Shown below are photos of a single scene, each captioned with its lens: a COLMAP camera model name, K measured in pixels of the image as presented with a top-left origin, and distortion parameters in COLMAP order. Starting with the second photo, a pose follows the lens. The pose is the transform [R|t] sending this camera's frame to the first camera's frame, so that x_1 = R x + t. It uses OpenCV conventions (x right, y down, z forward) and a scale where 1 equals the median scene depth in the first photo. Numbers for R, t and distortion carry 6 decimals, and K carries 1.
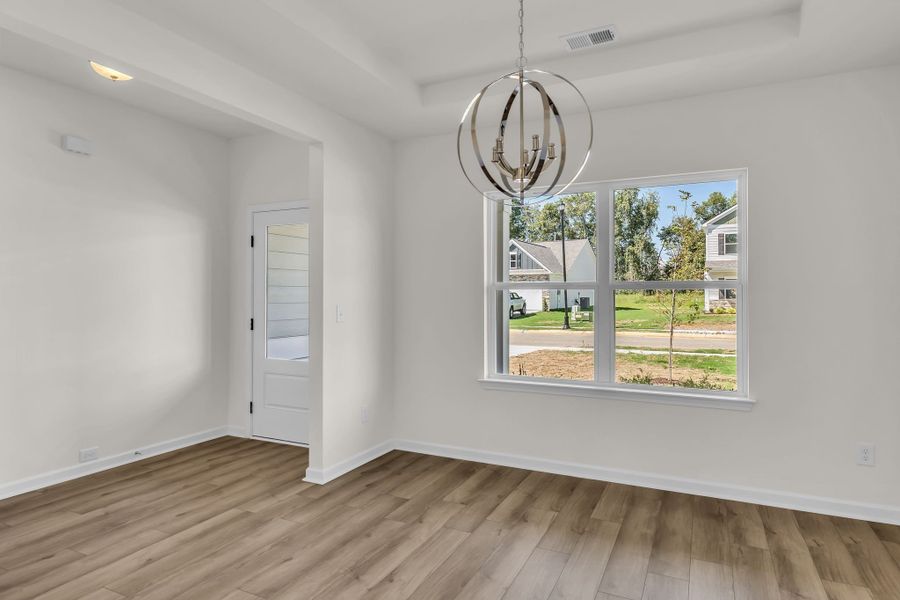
lens RADIAL K [[521.8, 0, 442.9], [0, 521.8, 294.9], [0, 0, 1]] dist [0.004161, -0.002939]
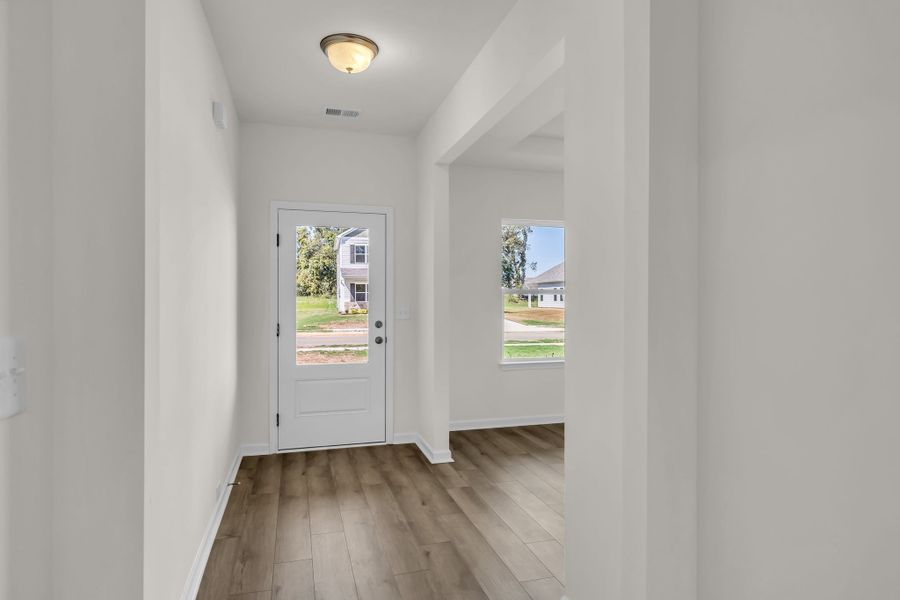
lens RADIAL K [[521.8, 0, 443.7], [0, 521.8, 298.5], [0, 0, 1]] dist [0.004161, -0.002939]
pose [[0.737471, 0.001645, 0.675376, -0.868040], [-0.002642, 0.999996, 0.000449, -0.000178], [-0.675373, -0.002115, 0.737473, 0.135037]]
